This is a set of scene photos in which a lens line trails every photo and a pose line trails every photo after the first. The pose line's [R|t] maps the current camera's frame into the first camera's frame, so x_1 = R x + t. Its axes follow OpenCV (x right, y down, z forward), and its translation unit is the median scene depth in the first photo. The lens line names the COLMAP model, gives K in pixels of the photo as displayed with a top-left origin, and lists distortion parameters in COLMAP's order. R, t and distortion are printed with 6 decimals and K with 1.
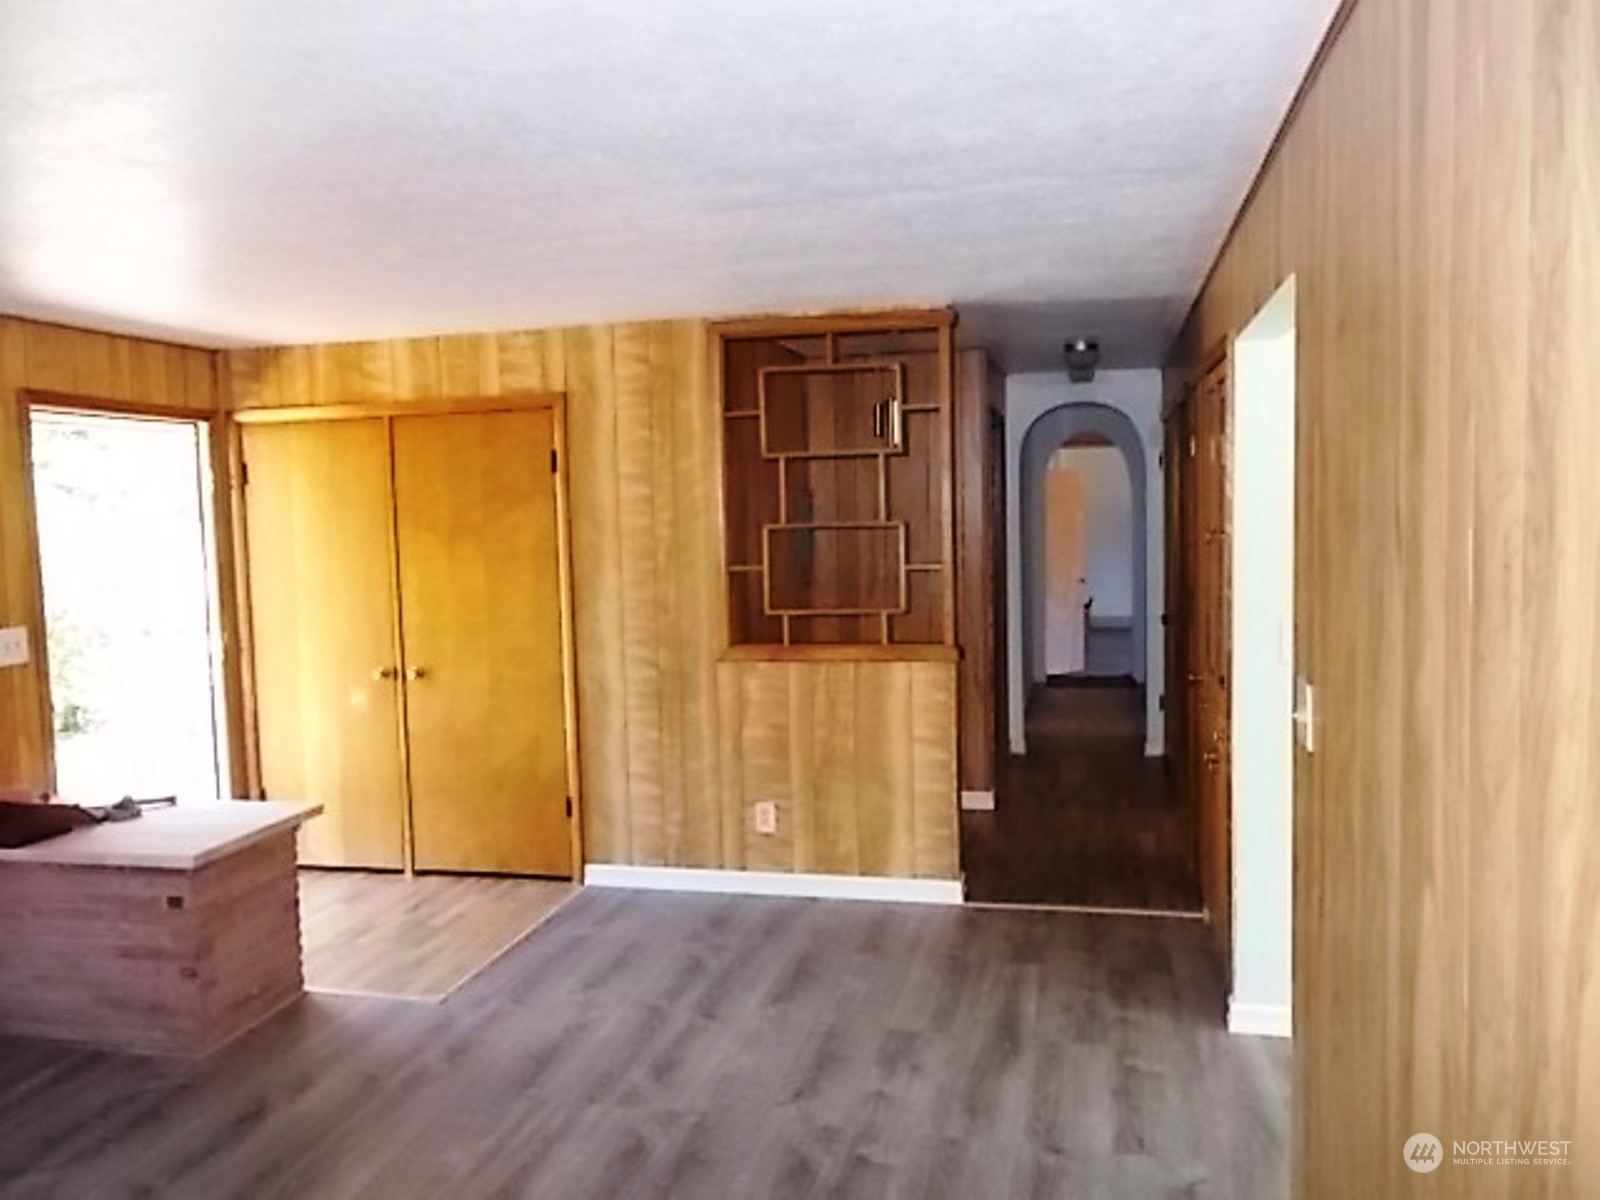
lens RADIAL K [[1231.1, 0, 787.3], [0, 1231.1, 597.6], [0, 0, 1]] dist [0.019098, -0.024088]
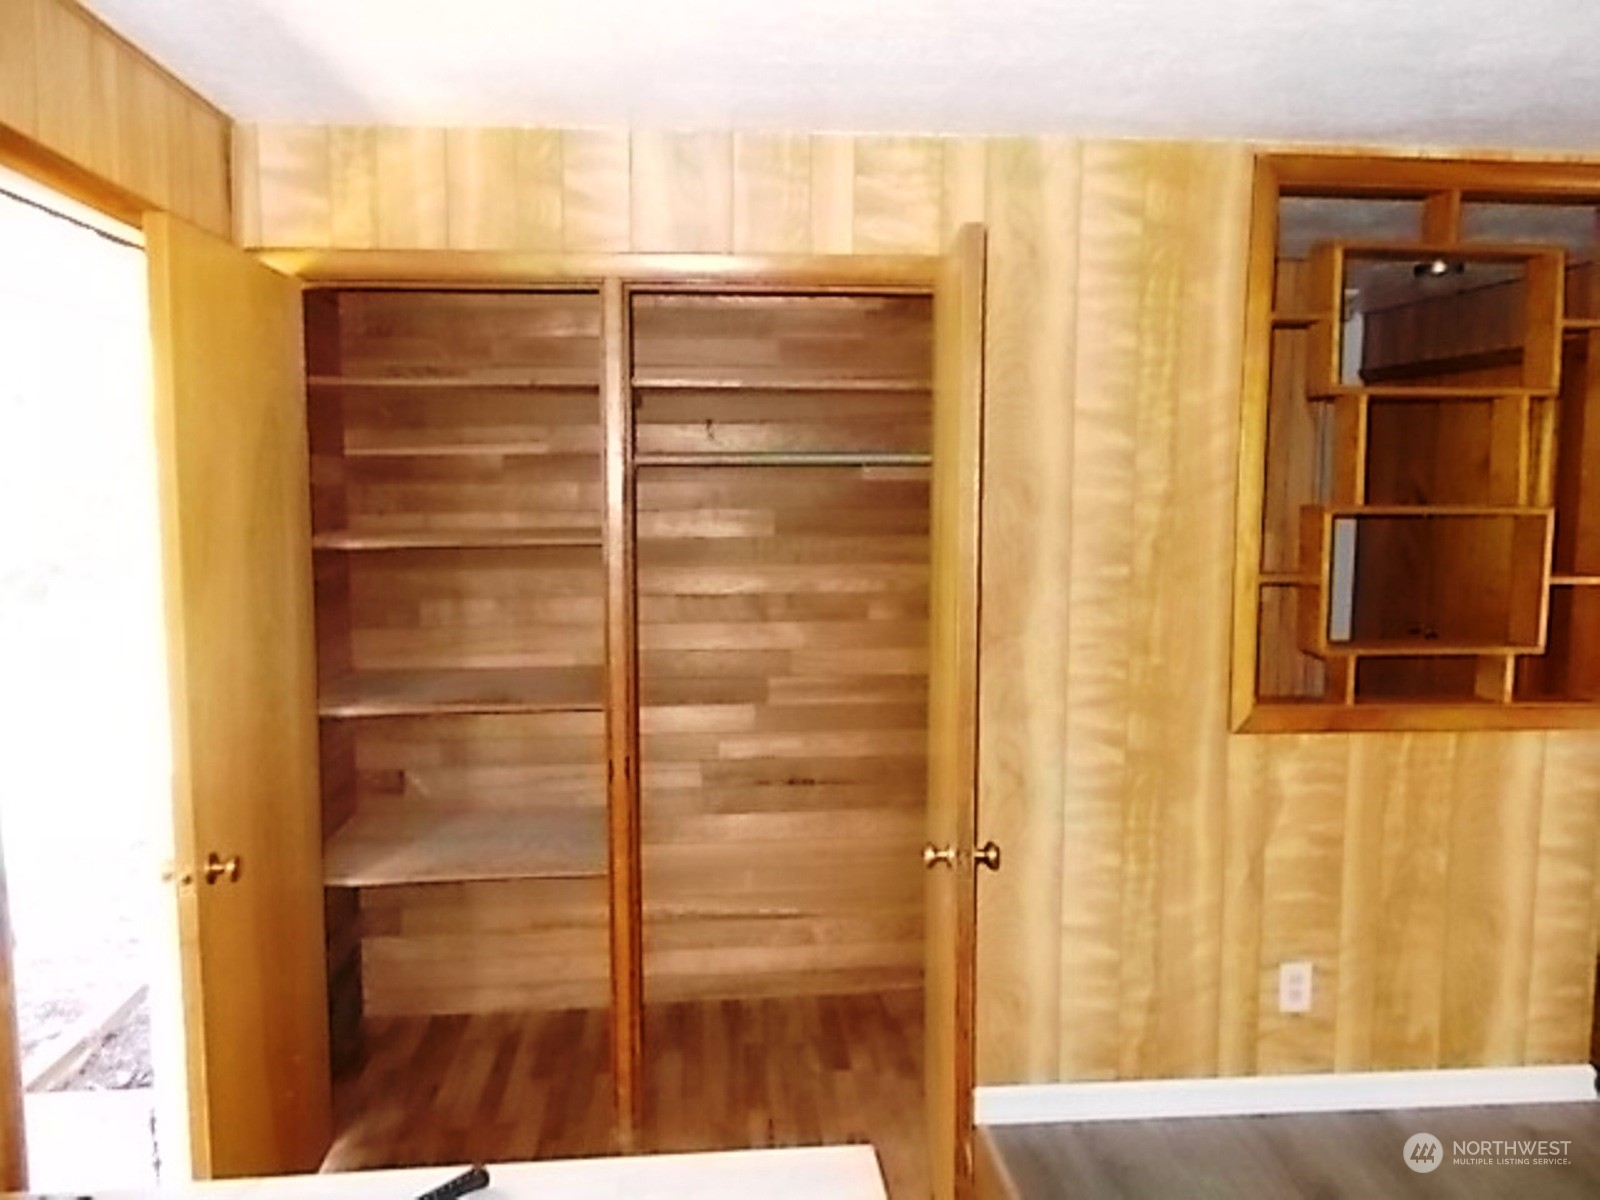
lens RADIAL K [[1231.1, 0, 792.2], [0, 1231.1, 584.8], [0, 0, 1]] dist [0.019098, -0.024088]
pose [[0.945726, 0.000258, 0.324964, -0.449729], [-0.007203, 0.999771, 0.020170, -0.030545], [-0.324885, -0.021416, 0.945511, 0.508690]]
